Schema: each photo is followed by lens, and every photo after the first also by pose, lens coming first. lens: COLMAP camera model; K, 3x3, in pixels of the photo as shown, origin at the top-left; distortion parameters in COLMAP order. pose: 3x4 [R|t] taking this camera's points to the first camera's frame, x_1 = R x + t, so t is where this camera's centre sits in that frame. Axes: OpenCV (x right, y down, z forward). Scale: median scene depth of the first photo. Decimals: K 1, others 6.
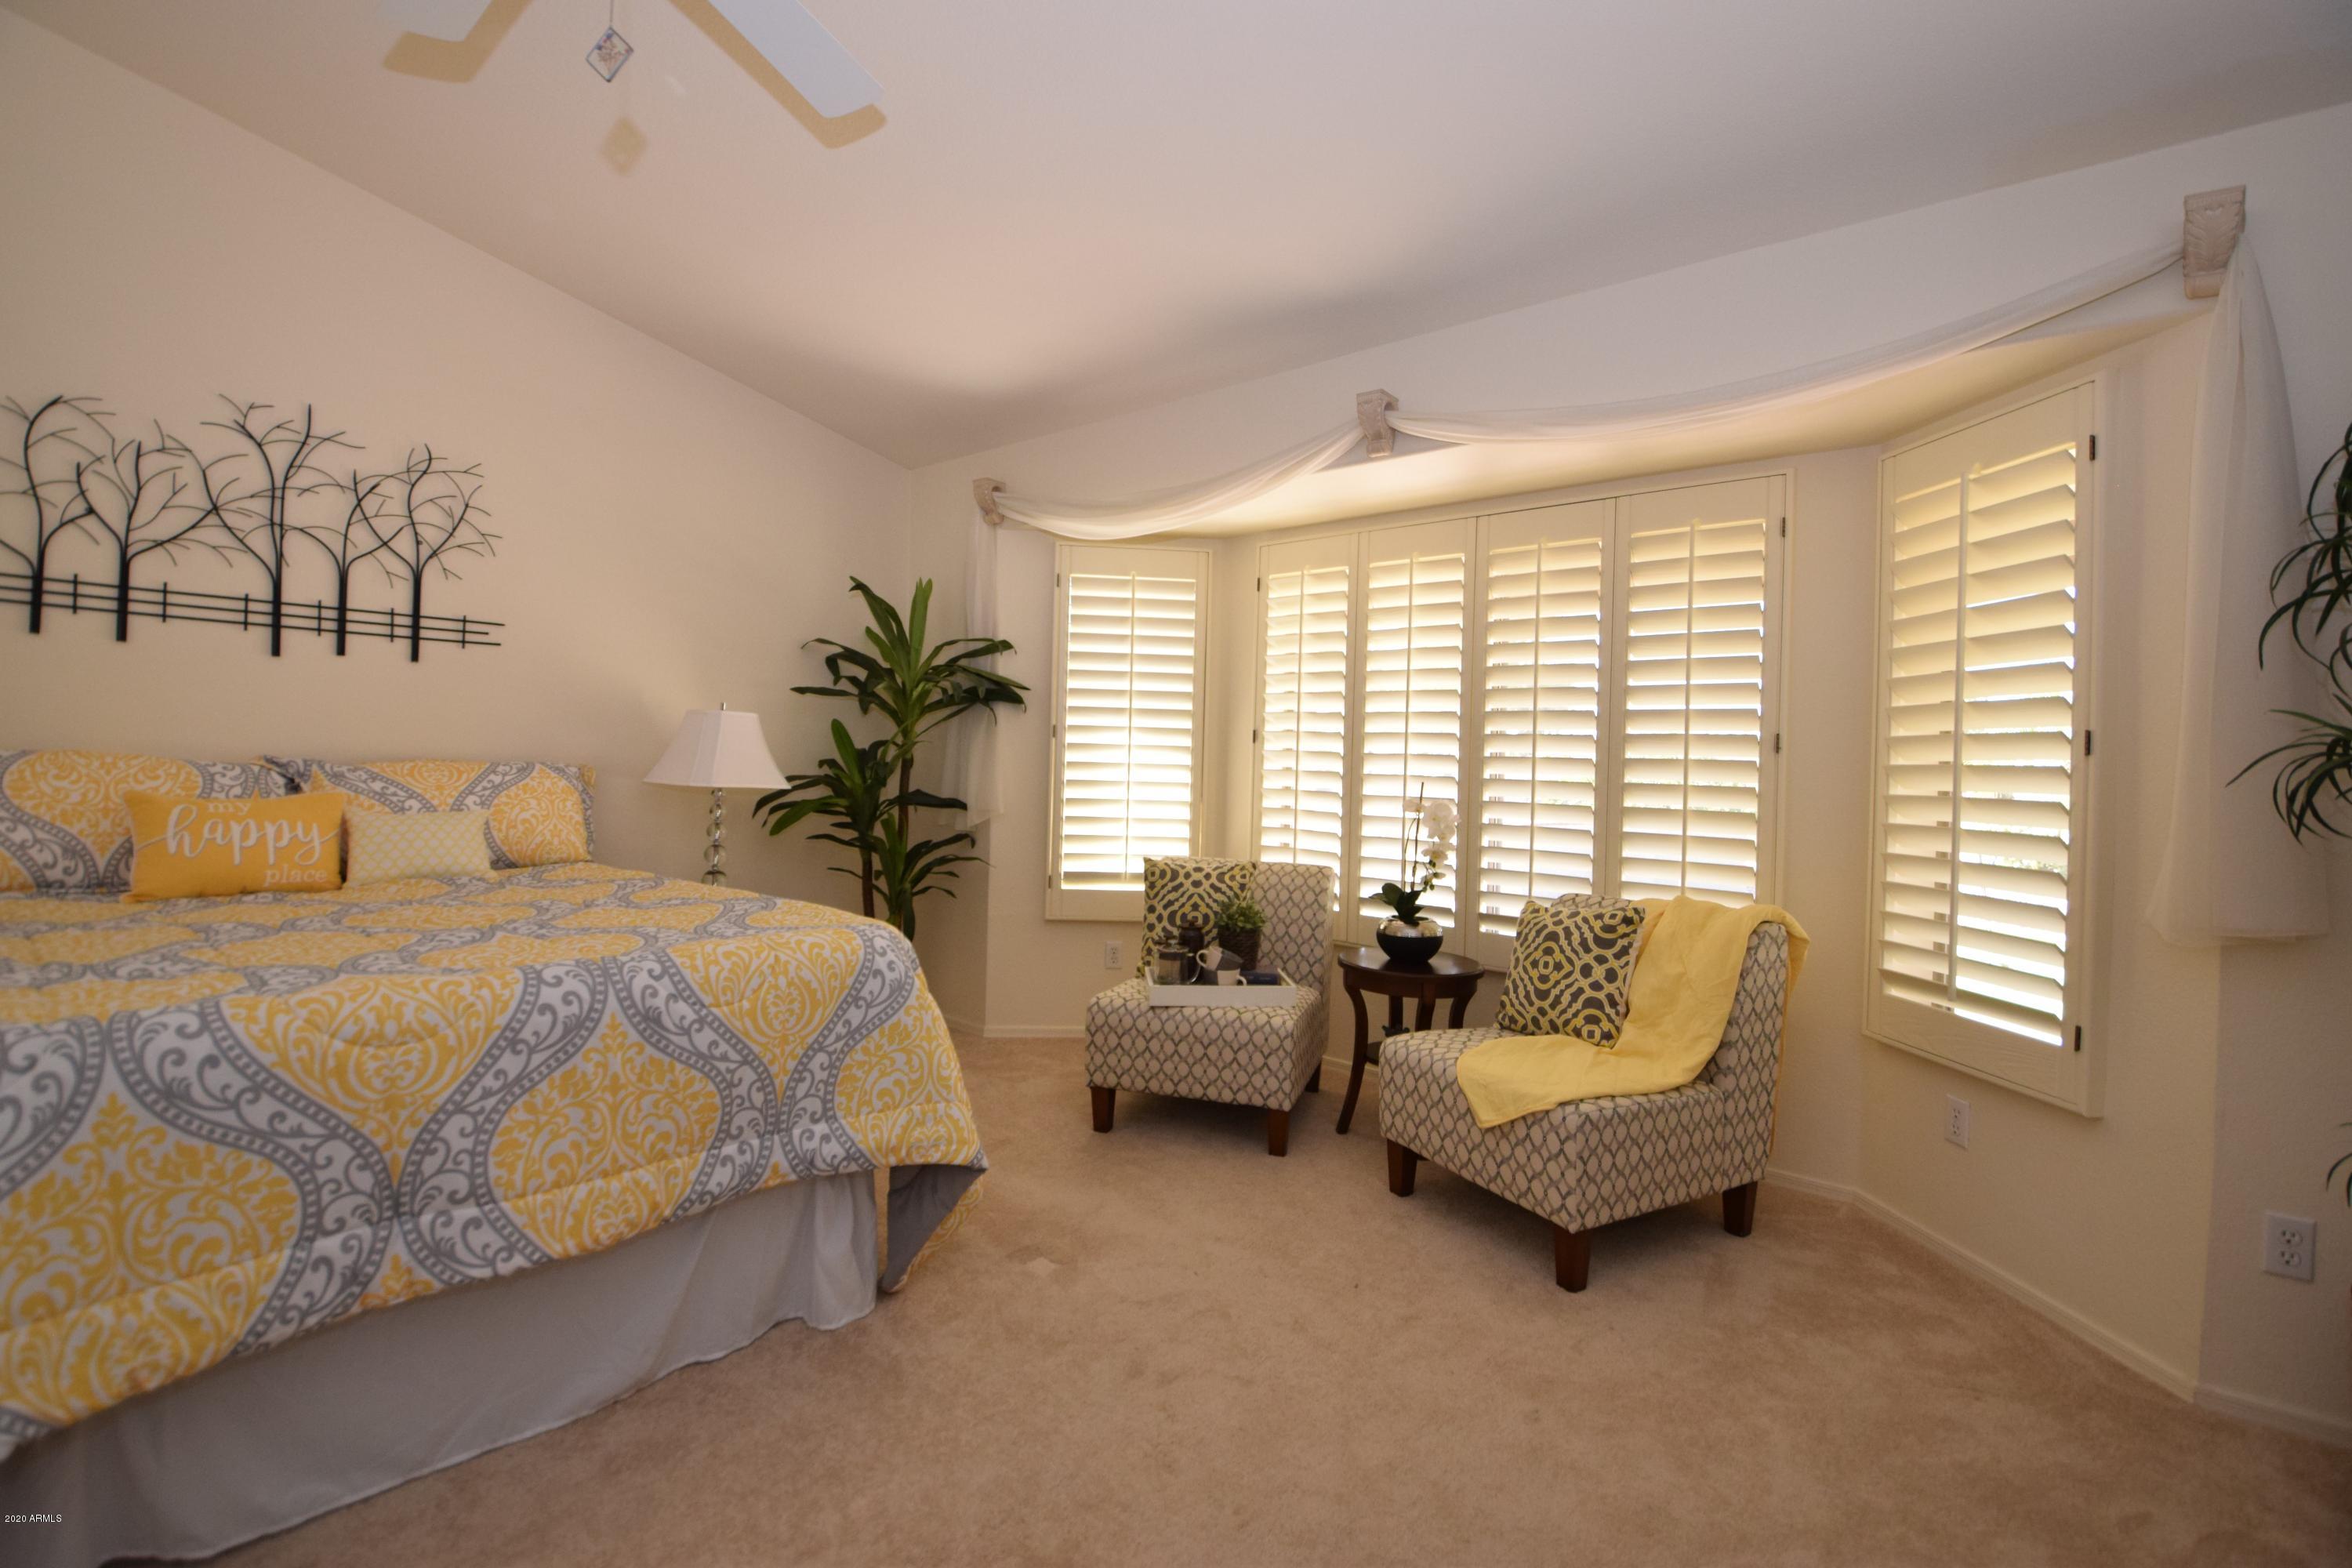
lens RADIAL K [[1040.8, 0, 1133.8], [0, 1040.8, 741.5], [0, 0, 1]] dist [-0.015613, -0.006096]
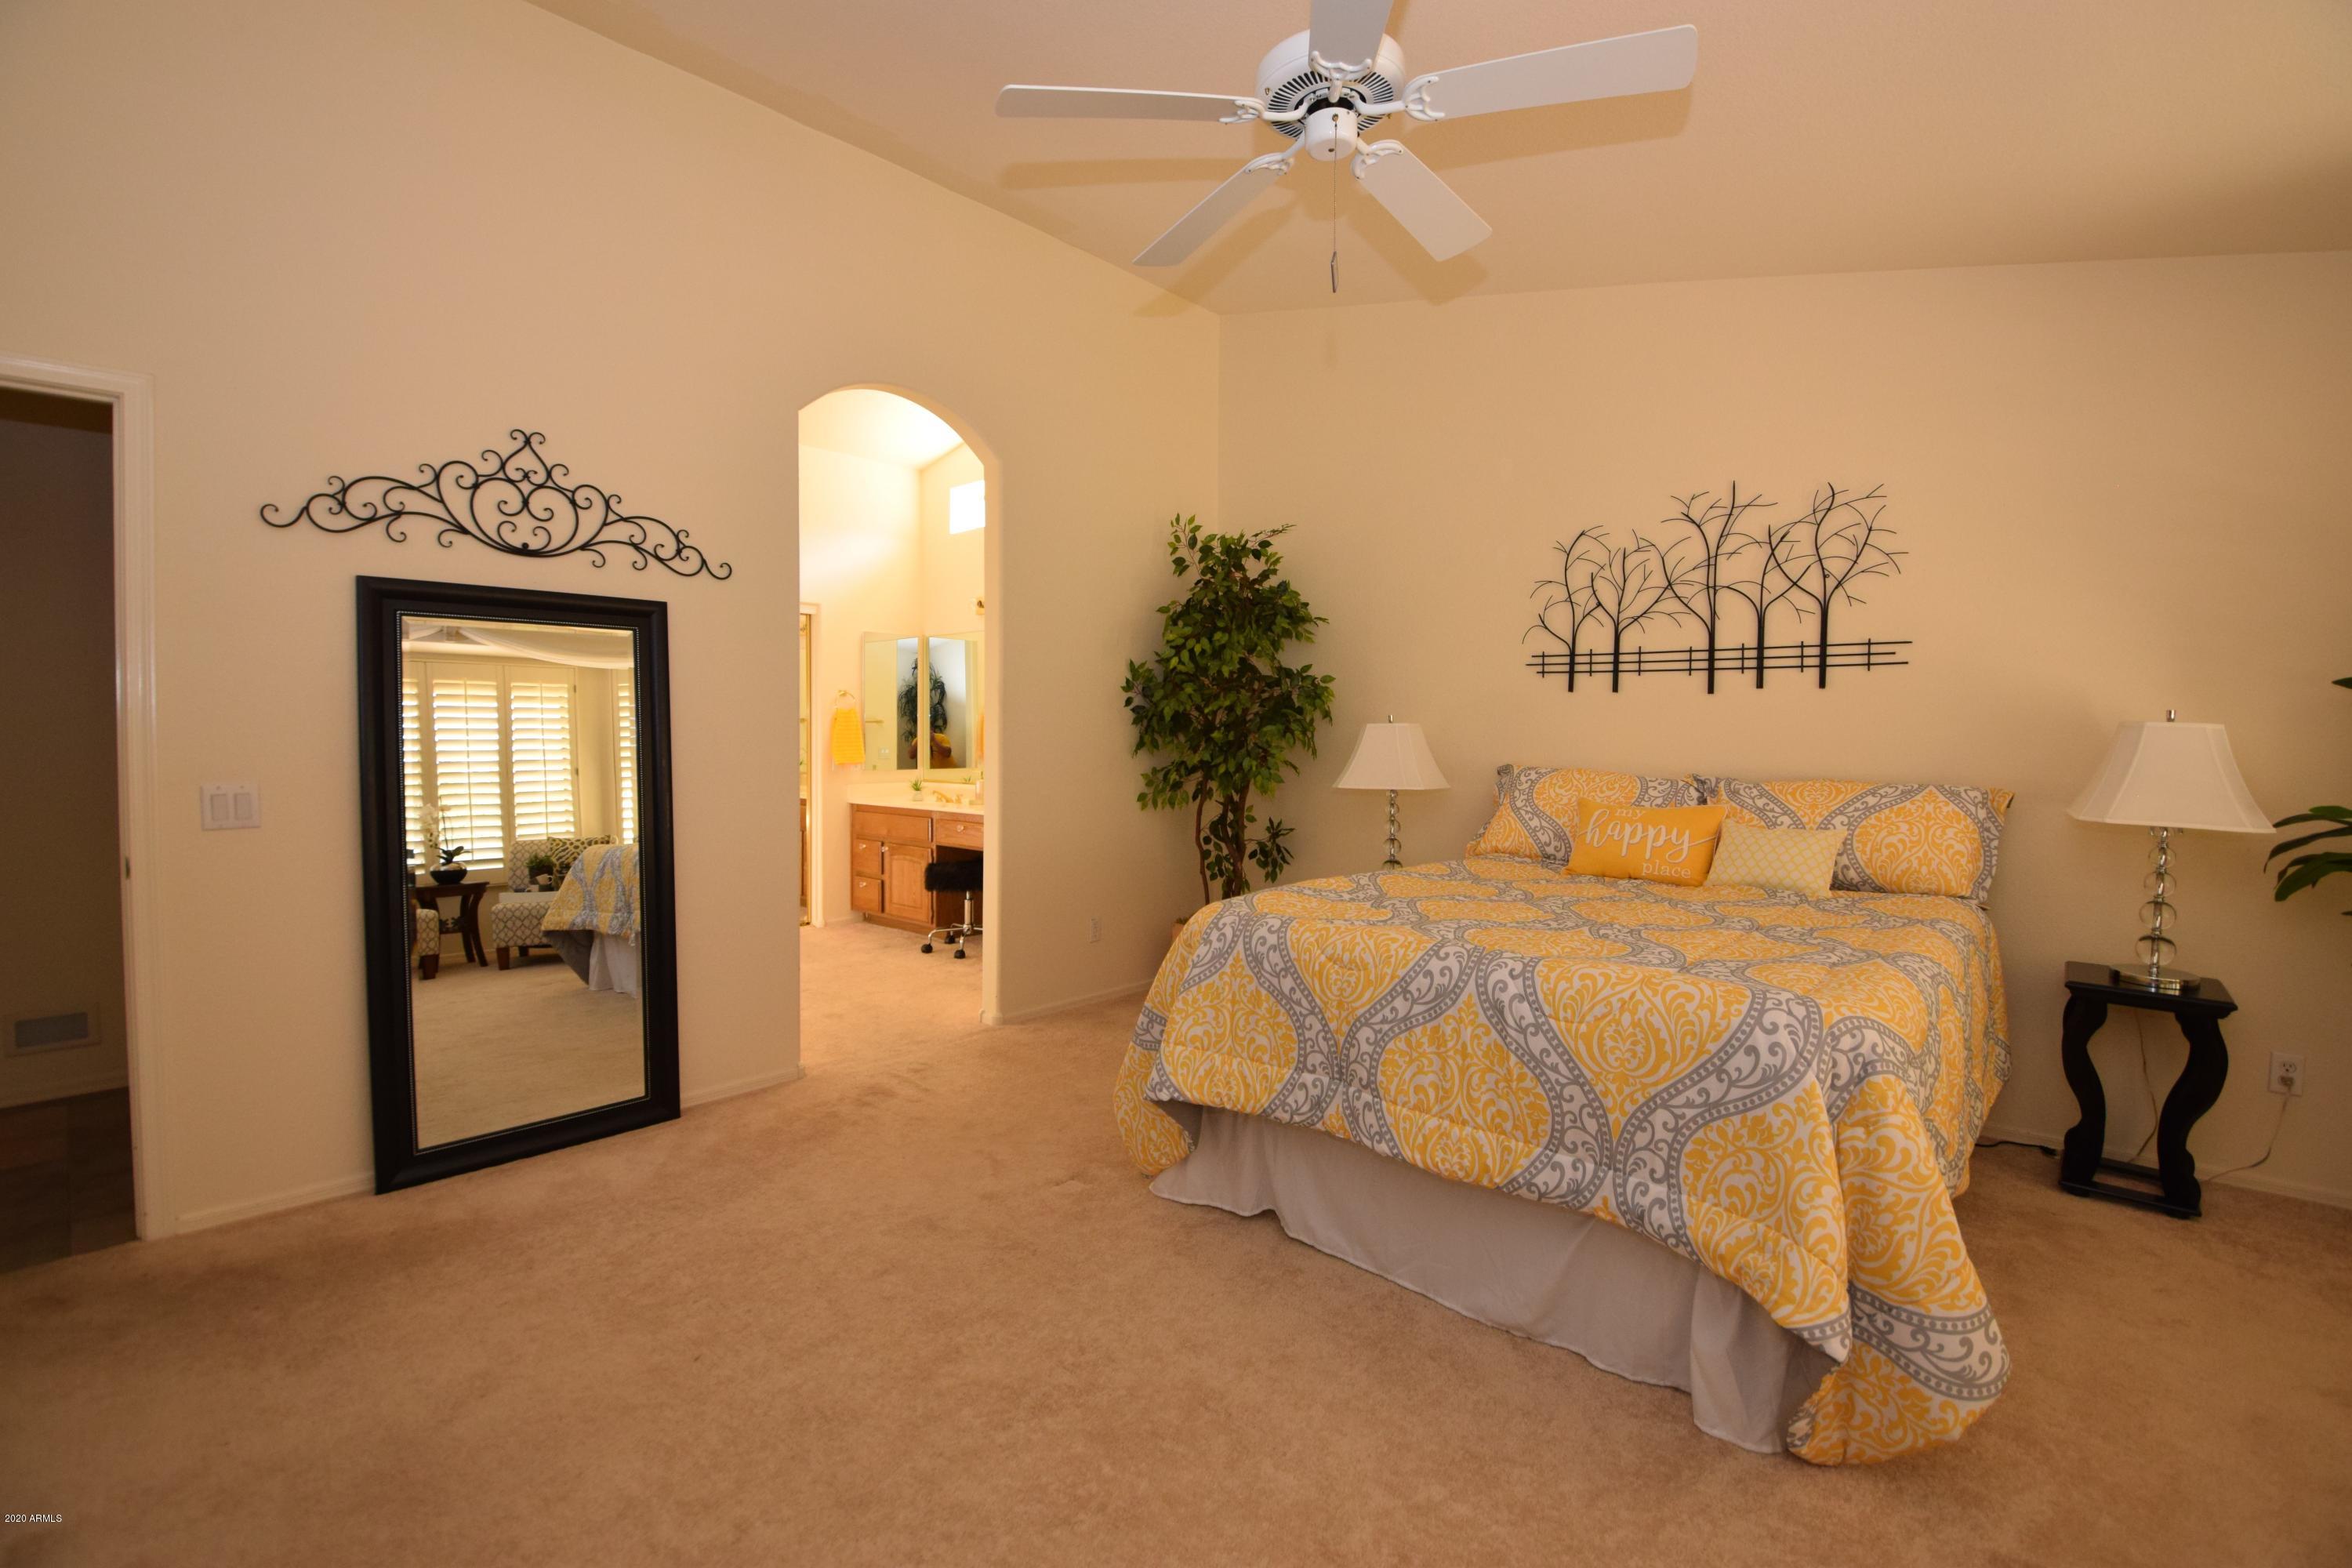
lens RADIAL K [[1040.8, 0, 1221.0], [0, 1040.8, 757.0], [0, 0, 1]] dist [-0.015613, -0.006096]
pose [[-0.003703, -0.001502, -0.999992, 0.444803], [0.005189, 0.999985, -0.001521, -0.008905], [0.999980, -0.005195, -0.003695, 0.444079]]
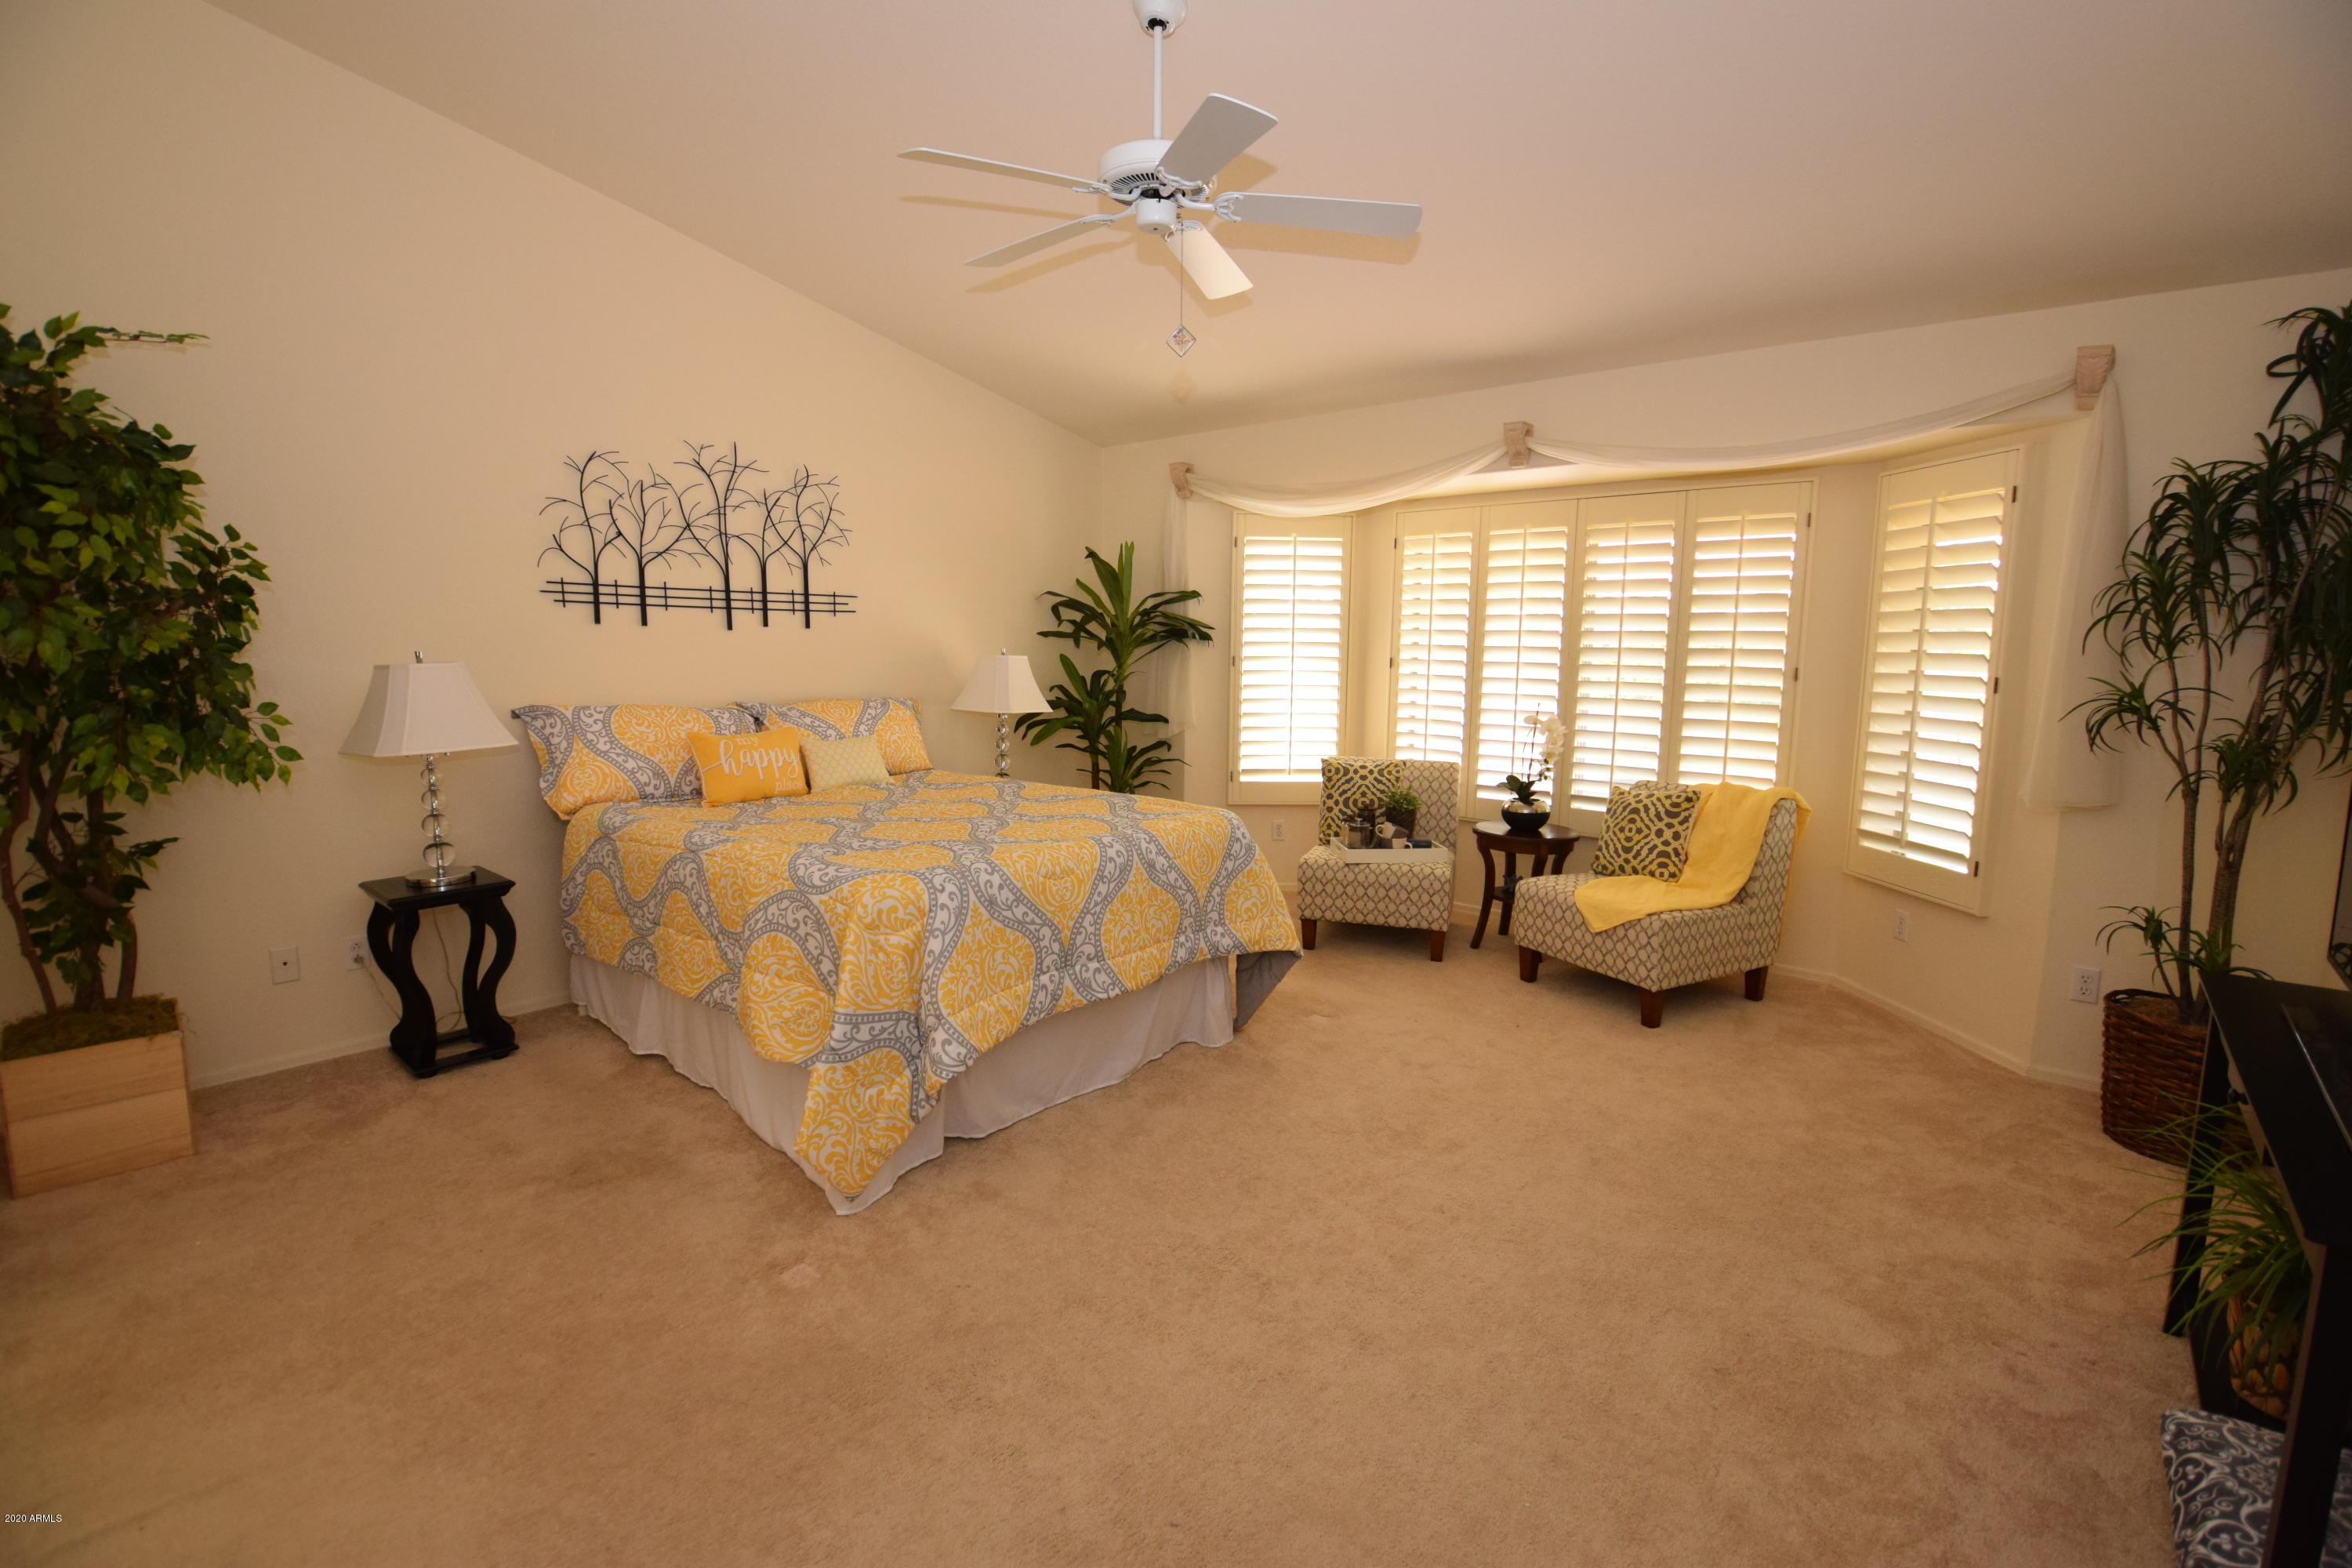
lens RADIAL K [[1040.8, 0, 1134.4], [0, 1040.8, 751.6], [0, 0, 1]] dist [-0.015613, -0.006096]
pose [[0.999838, -0.017520, -0.004126, -0.304533], [0.017887, 0.992701, 0.119267, -0.083847], [0.002006, -0.119322, 0.992854, -0.456810]]
